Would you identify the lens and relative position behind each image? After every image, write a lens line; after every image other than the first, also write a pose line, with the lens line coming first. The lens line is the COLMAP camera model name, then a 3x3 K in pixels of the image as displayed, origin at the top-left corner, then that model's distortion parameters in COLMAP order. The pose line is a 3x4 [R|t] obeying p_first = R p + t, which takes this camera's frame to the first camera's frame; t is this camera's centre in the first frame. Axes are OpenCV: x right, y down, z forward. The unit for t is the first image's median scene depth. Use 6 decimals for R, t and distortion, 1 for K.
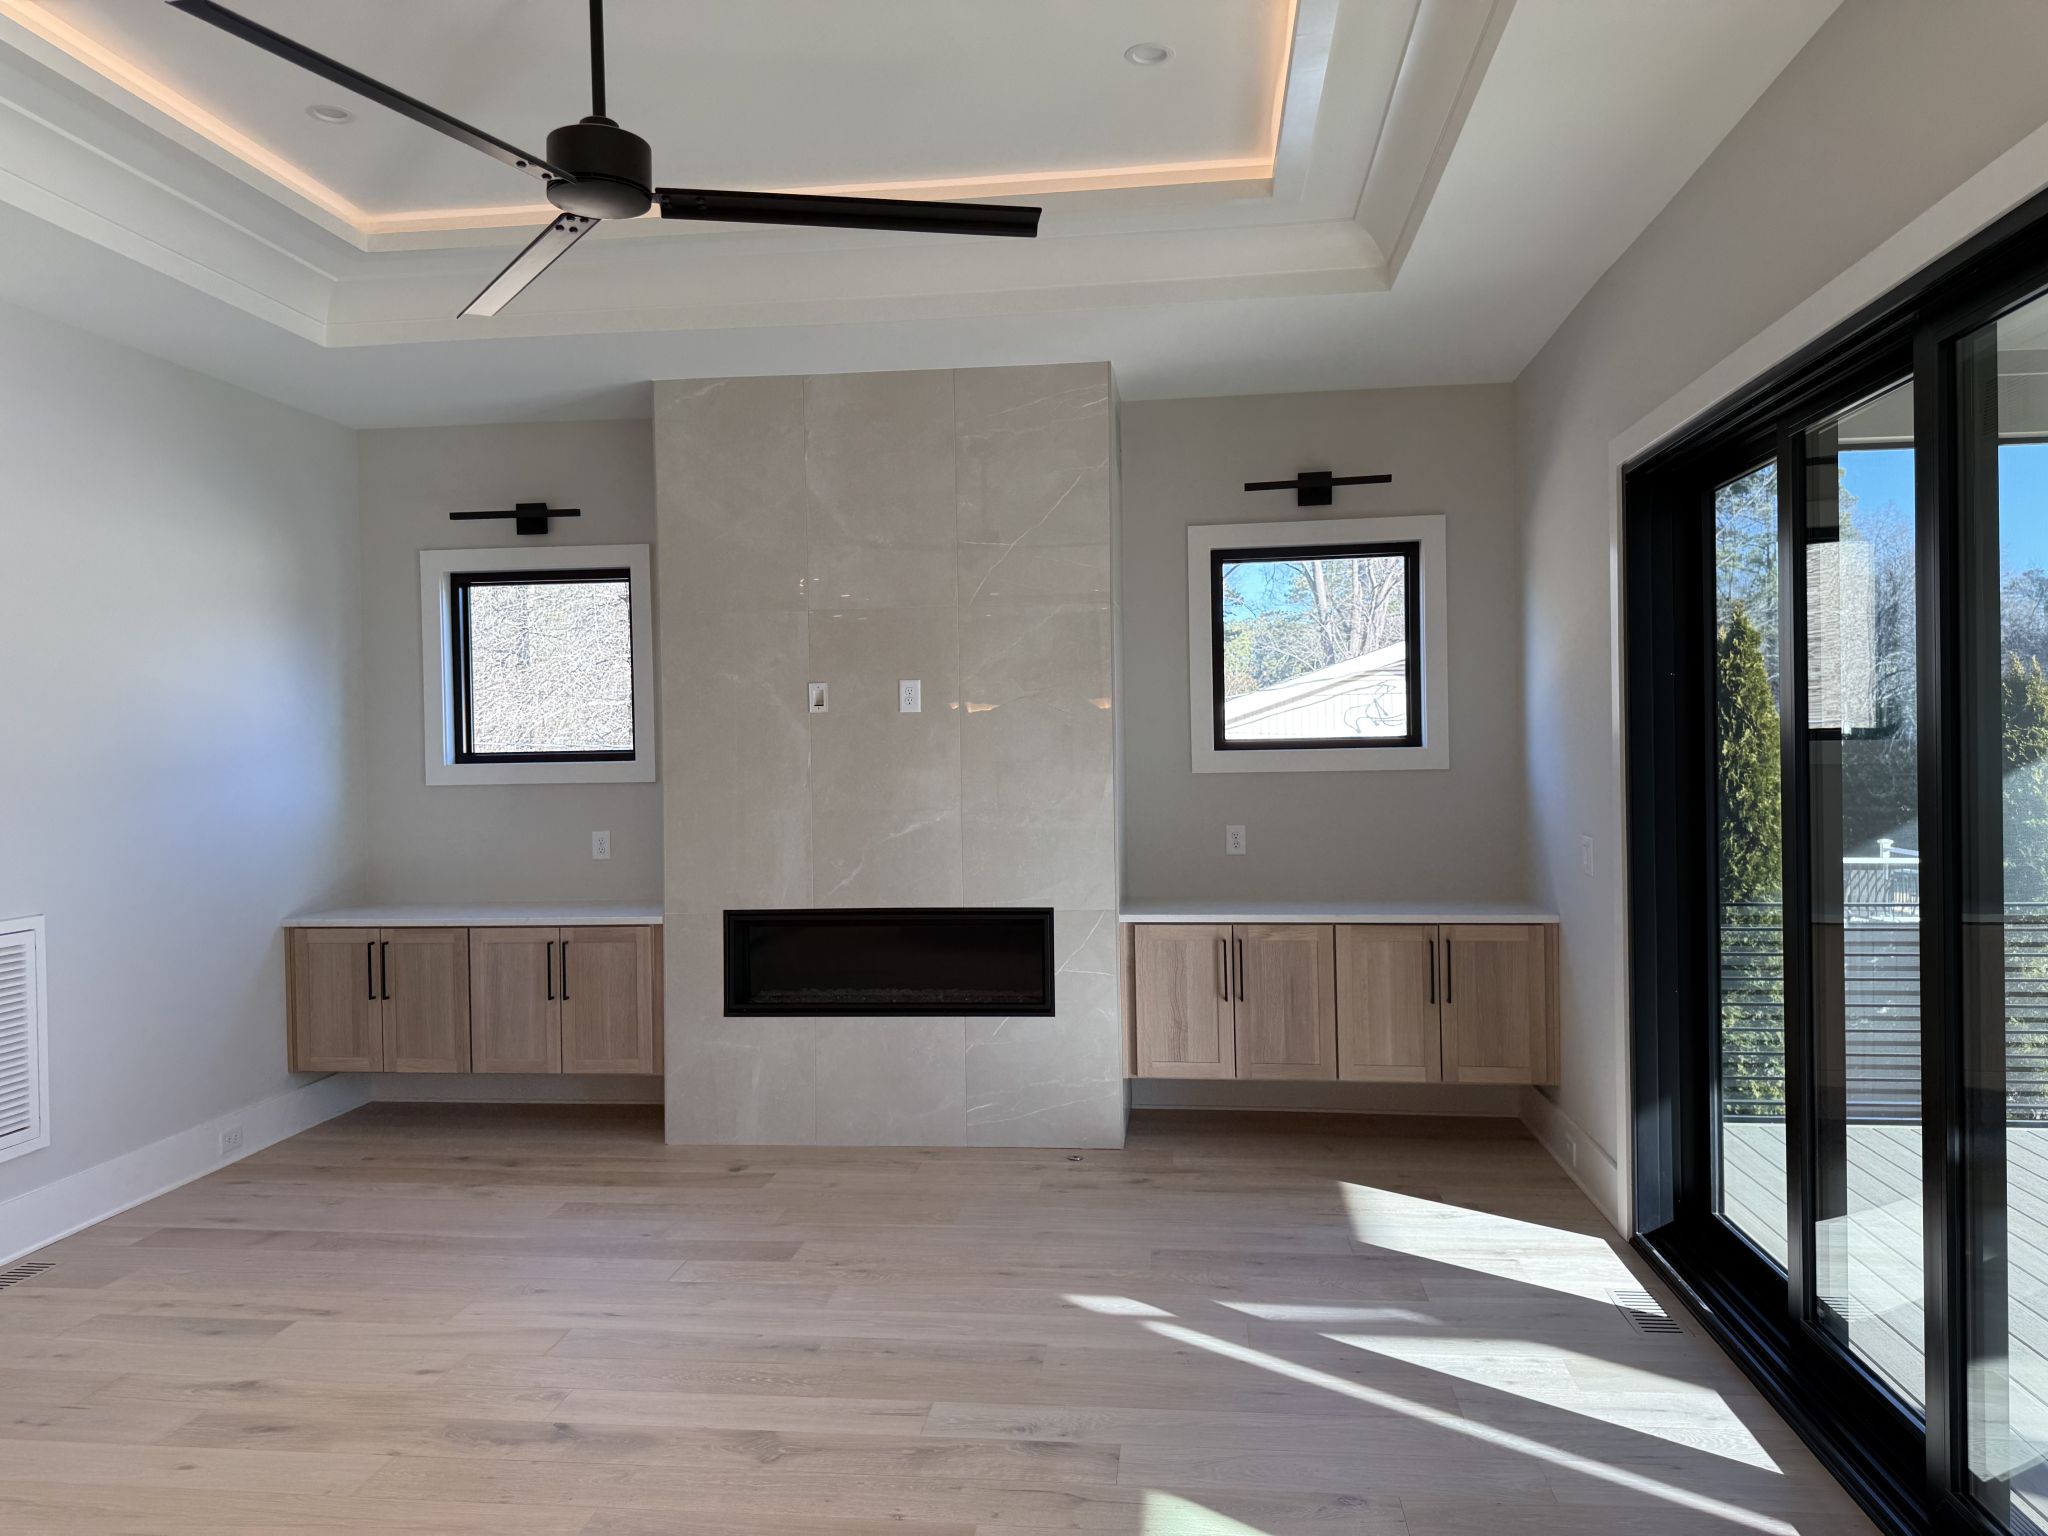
lens RADIAL K [[1437.3, 0, 1002.8], [0, 1437.3, 760.6], [0, 0, 1]] dist [0.117444, -0.205806]
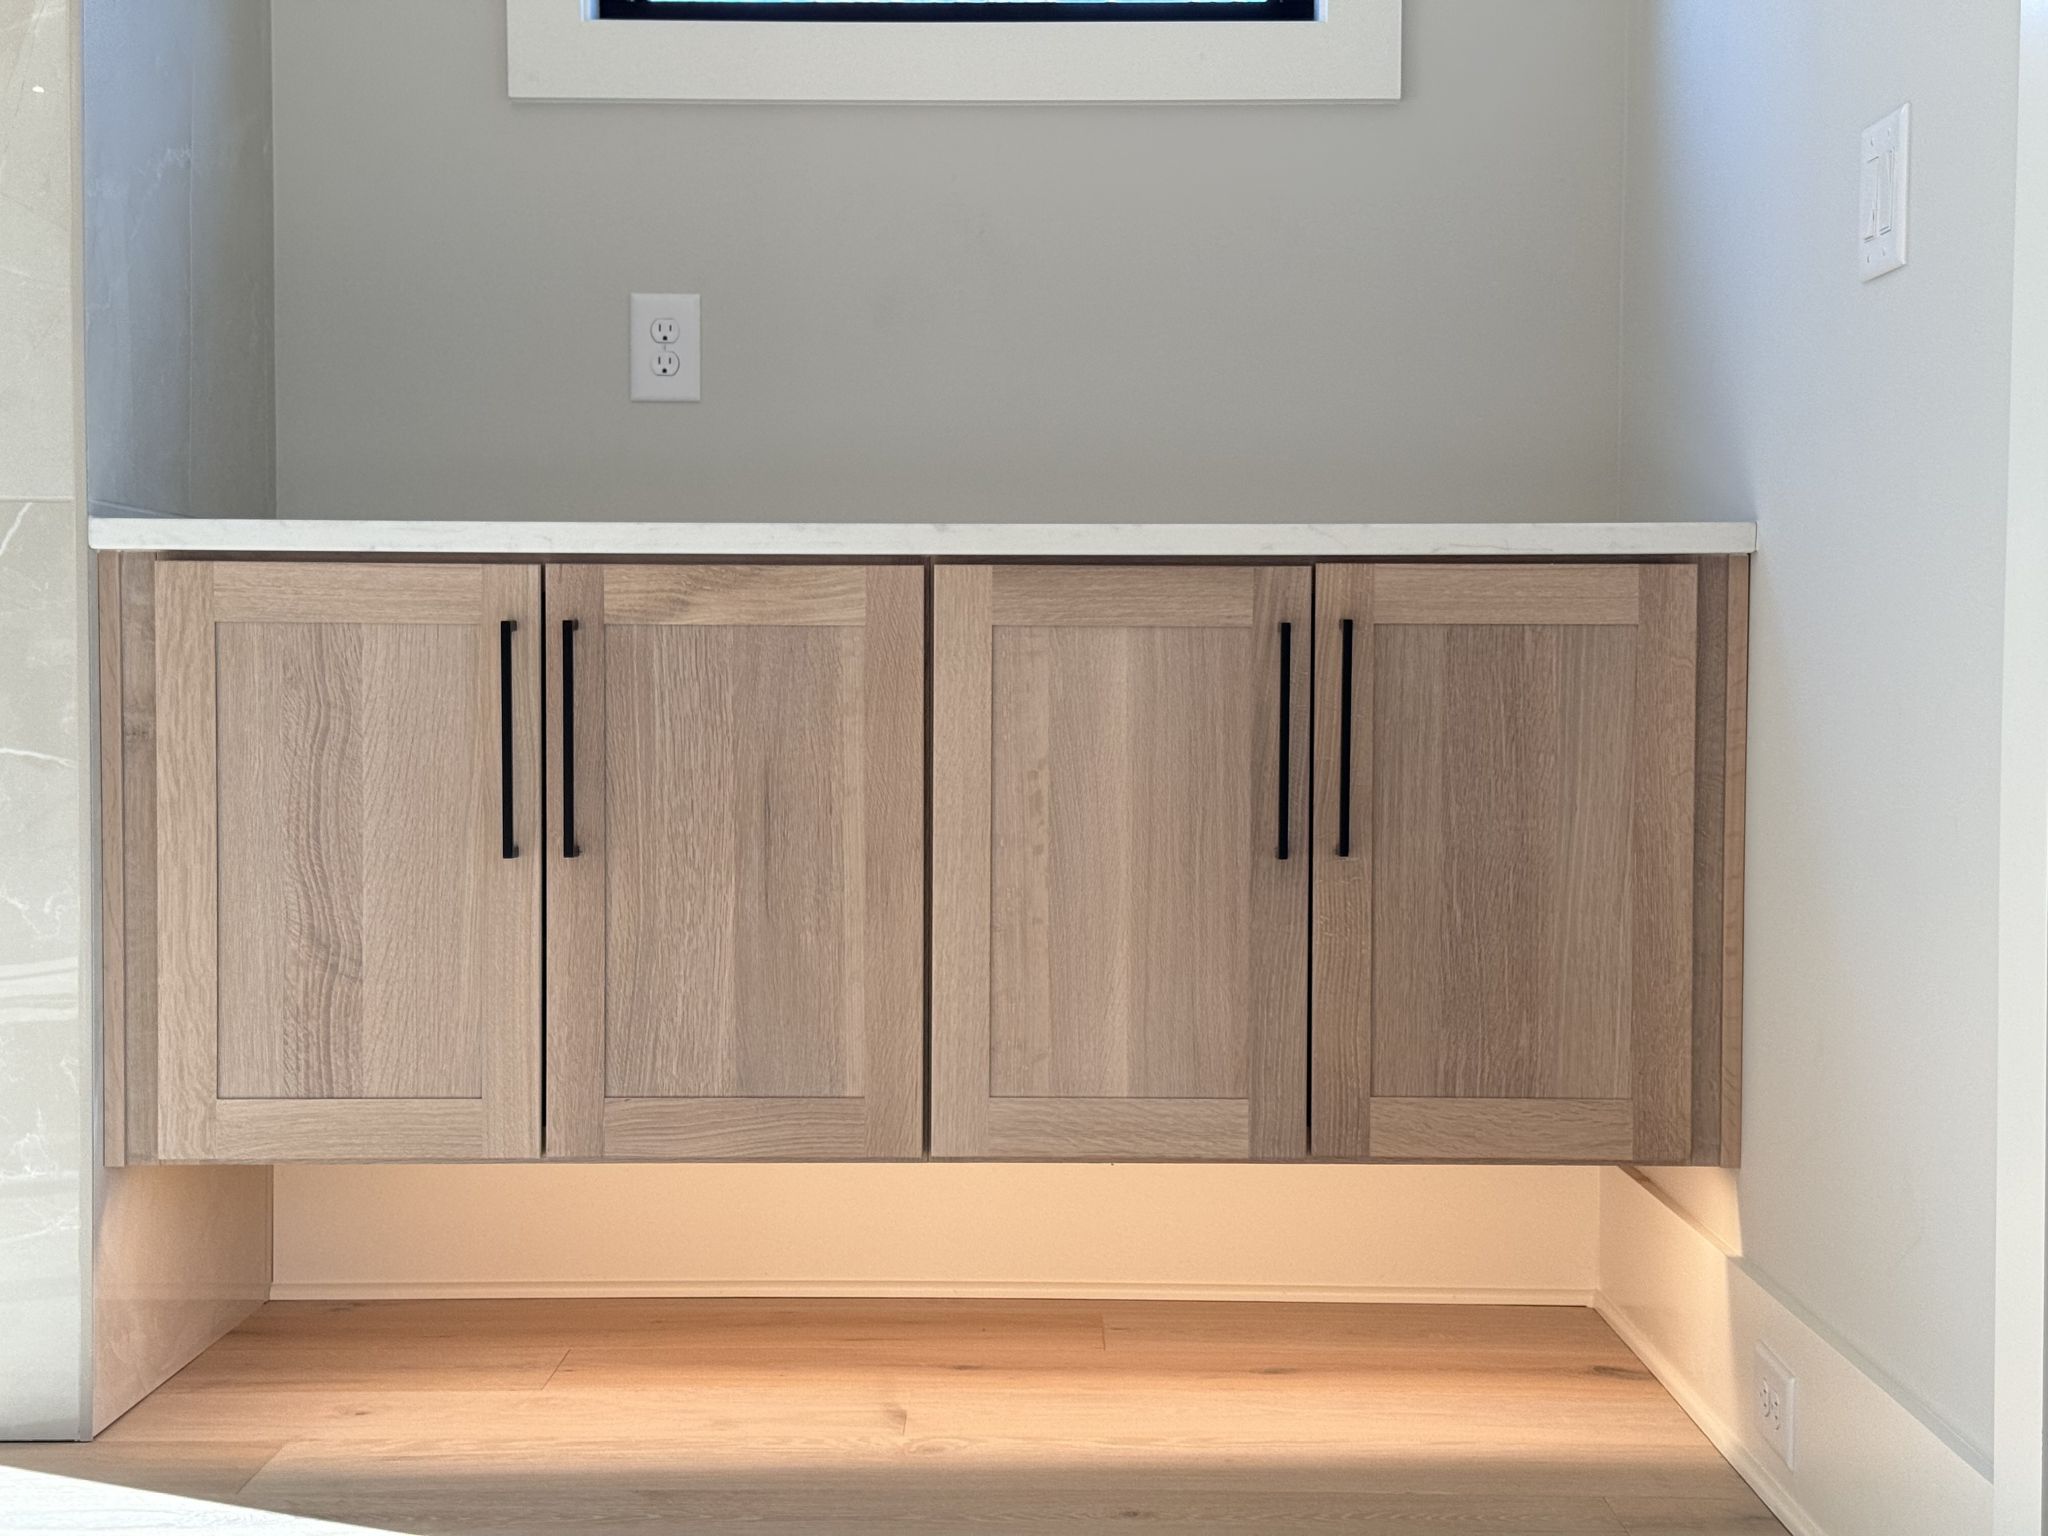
lens RADIAL K [[2876.9, 0, 1024.0], [0, 2876.9, 768.0], [0, 0, 1]] dist [0.132669, -0.030039]
pose [[0.992263, 0.015944, 0.123129, 0.182155], [-0.018669, 0.999605, 0.021008, 0.138417], [-0.122746, -0.023144, 0.992168, 0.482319]]
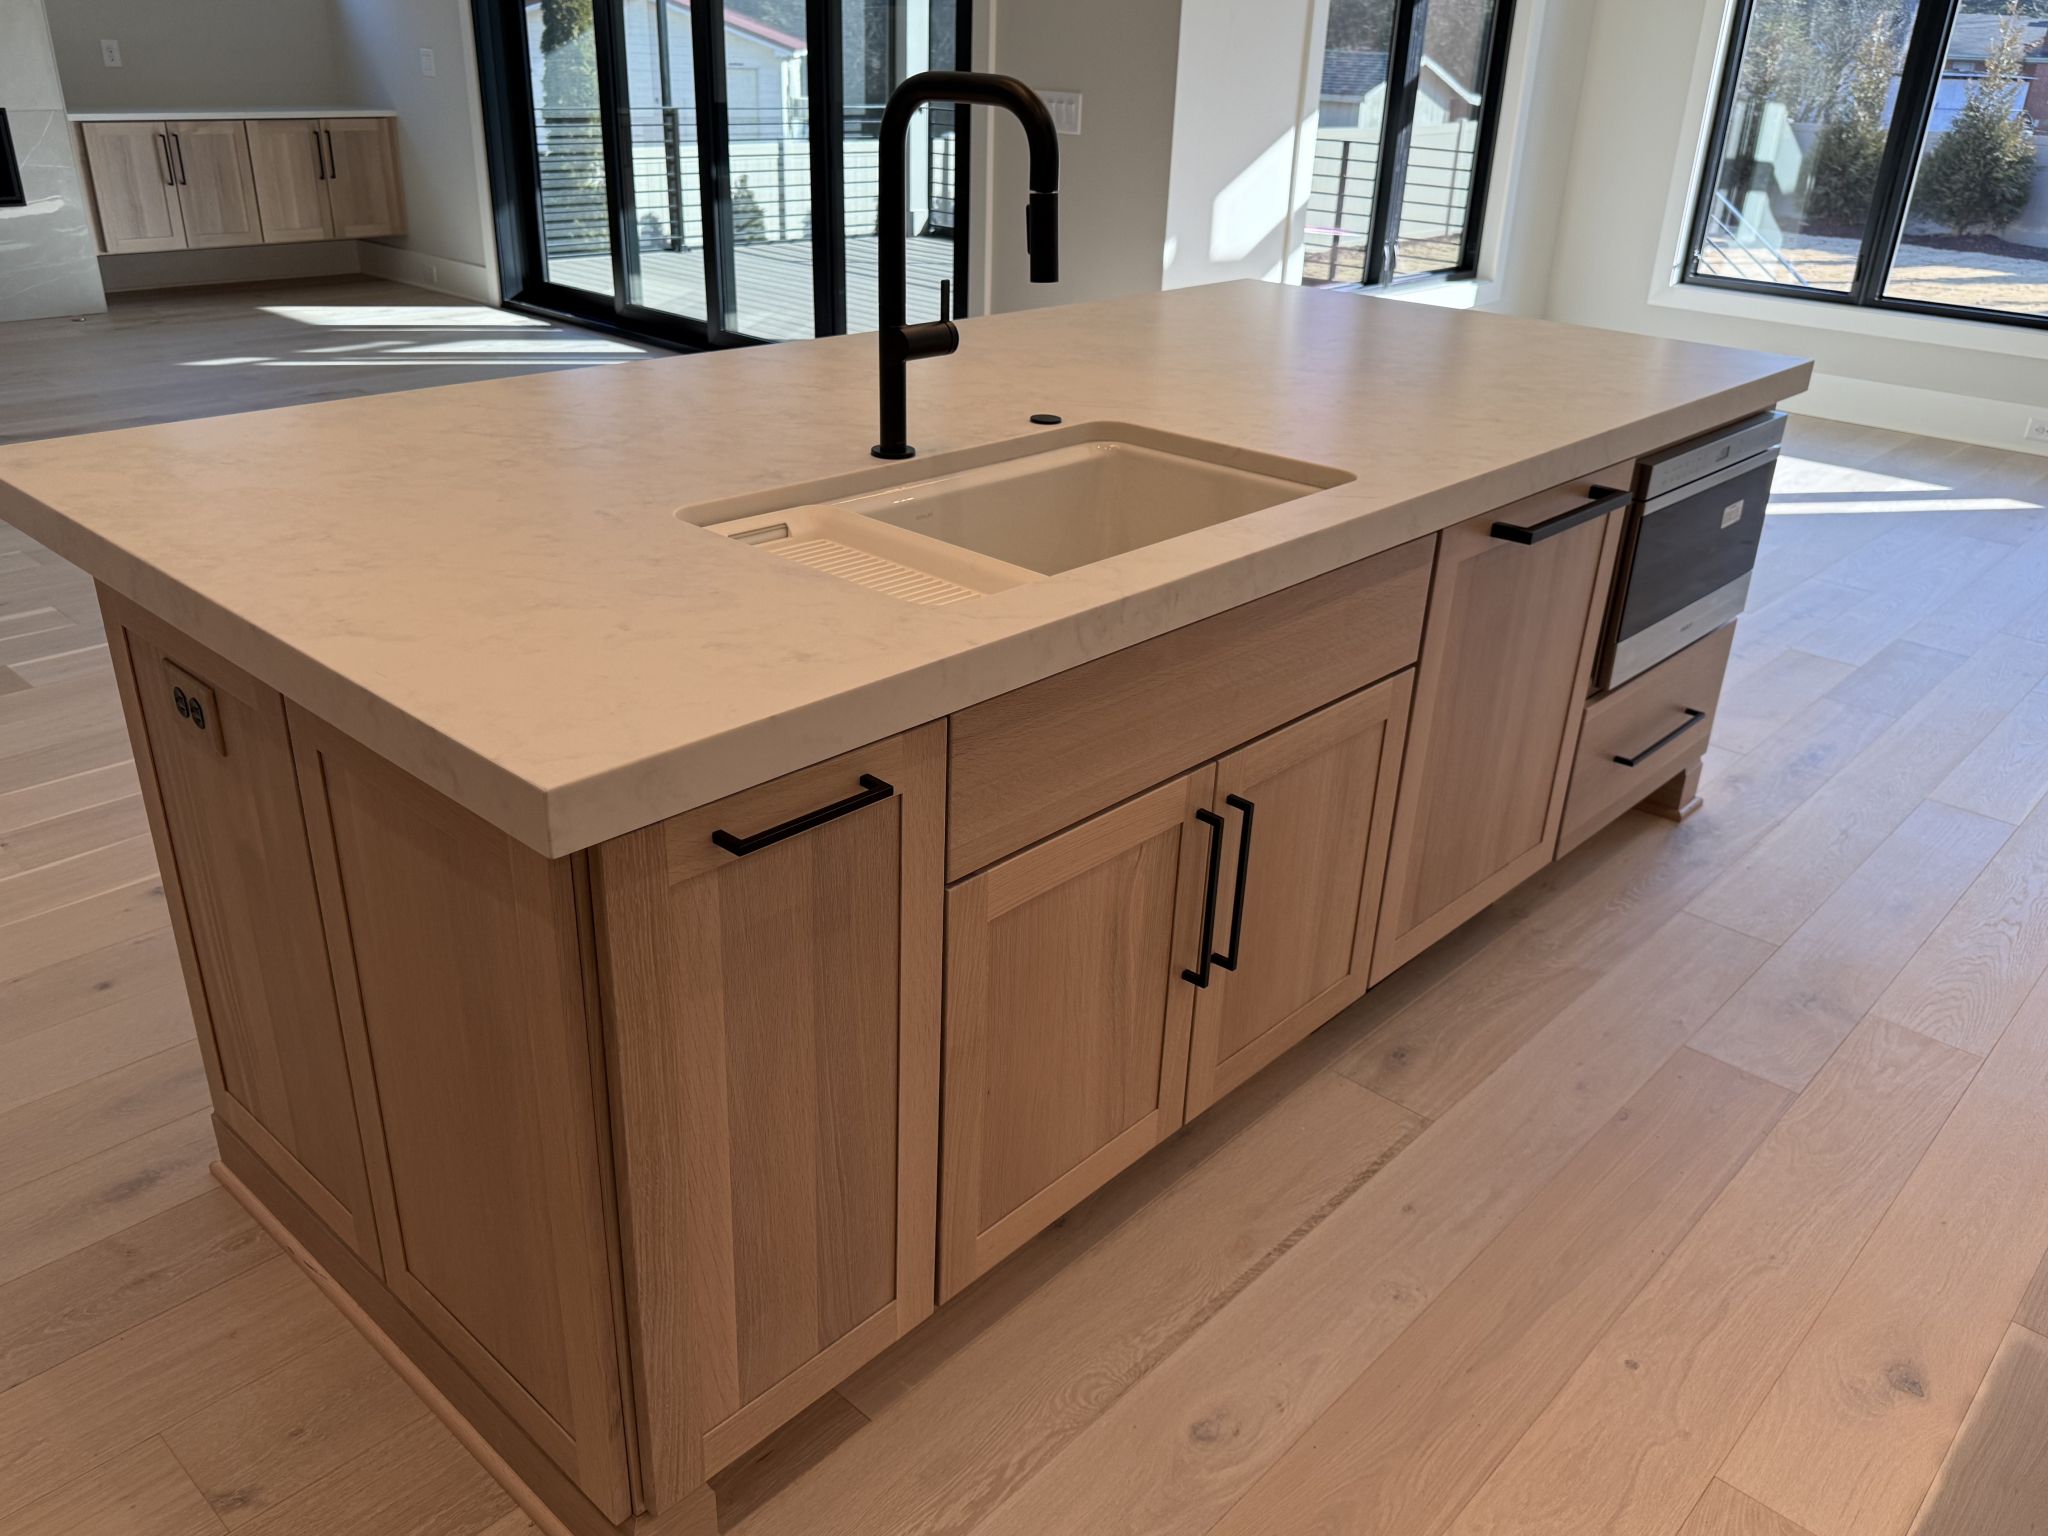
lens RADIAL K [[1577.9, 0, 1024.0], [0, 1577.9, 768.0], [0, 0, 1]] dist [0.002087, -0.000083]
pose [[0.574831, -0.312575, 0.756219, -0.634076], [-0.034510, 0.914082, 0.404059, 0.046623], [-0.817544, -0.258363, 0.514655, -0.475198]]
